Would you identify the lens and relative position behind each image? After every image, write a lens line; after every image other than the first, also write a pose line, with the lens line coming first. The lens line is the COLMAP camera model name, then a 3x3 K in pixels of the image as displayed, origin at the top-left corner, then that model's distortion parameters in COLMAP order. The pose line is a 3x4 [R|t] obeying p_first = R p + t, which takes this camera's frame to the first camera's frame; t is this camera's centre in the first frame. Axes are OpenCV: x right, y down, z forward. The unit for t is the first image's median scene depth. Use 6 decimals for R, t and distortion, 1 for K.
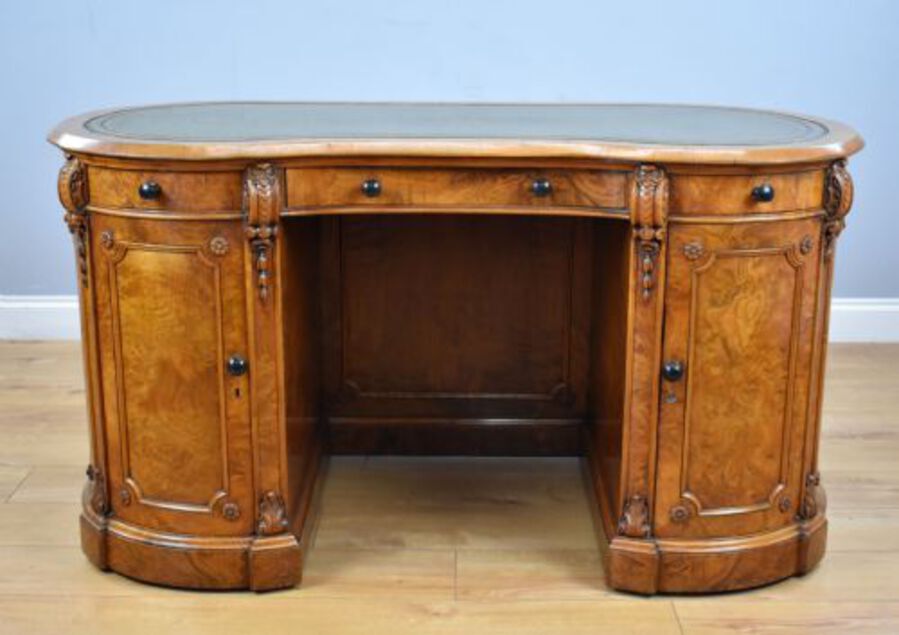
lens RADIAL K [[1315.7, 0, 448.7], [0, 1315.7, 325.8], [0, 0, 1]] dist [-0.049599, 0.000000]
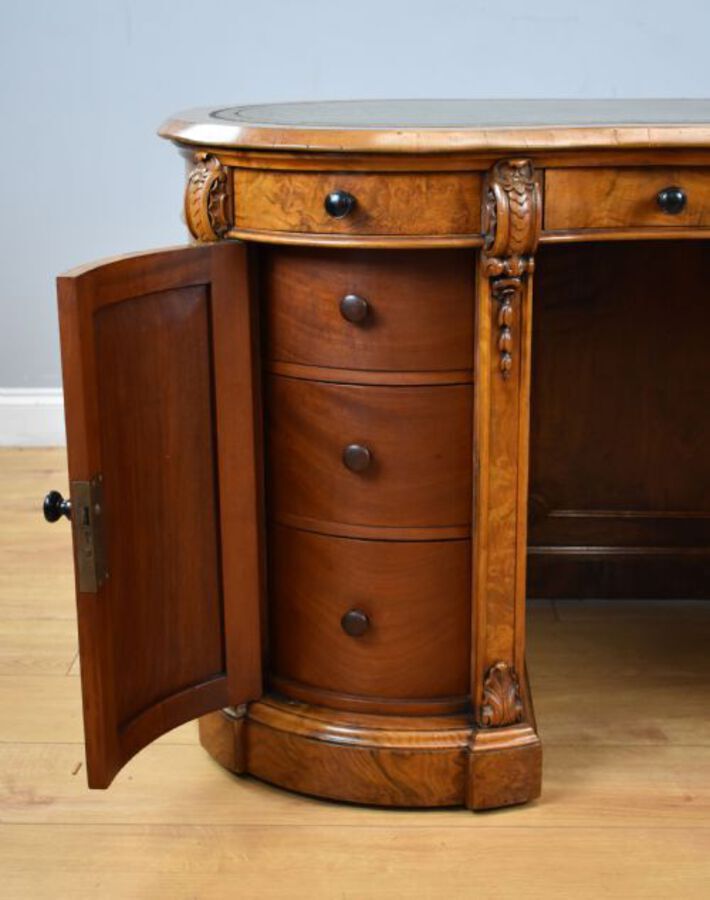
lens RADIAL K [[1467.0, 0, 362.0], [0, 1467.0, 450.3], [0, 0, 1]] dist [-0.044148, 0.000000]
pose [[0.999097, -0.002973, -0.042374, -0.173605], [0.003513, 0.999914, 0.012656, 0.009250], [0.042333, -0.012794, 0.999022, 0.256110]]
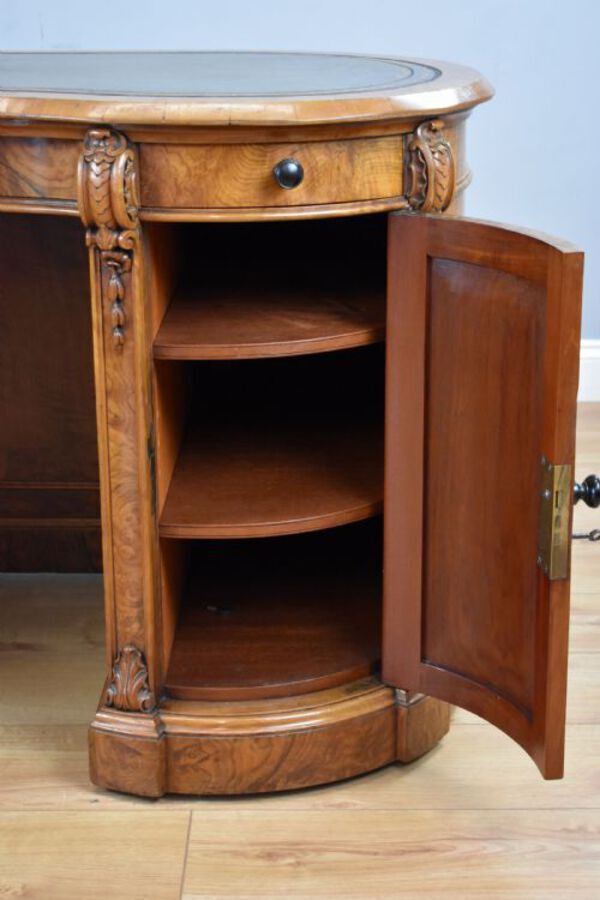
lens RADIAL K [[1593.1, 0, 302.0], [0, 1593.1, 444.7], [0, 0, 1]] dist [0.020616, 0.000000]
pose [[0.999957, -0.004566, -0.008079, 0.238687], [0.004915, 0.999035, 0.043653, -0.004389], [0.007872, -0.043691, 0.999014, 0.222063]]
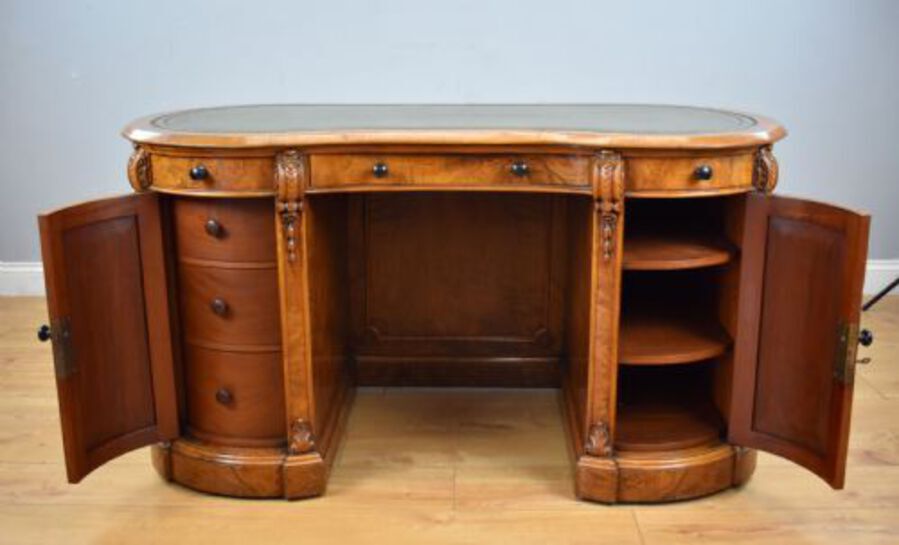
lens RADIAL K [[993.7, 0, 436.3], [0, 993.7, 275.3], [0, 0, 1]] dist [-0.072251, 0.000000]
pose [[0.999361, -0.002491, -0.035647, 0.025070], [0.002261, 0.999976, -0.006487, -0.001131], [0.035662, 0.006403, 0.999343, 0.078106]]
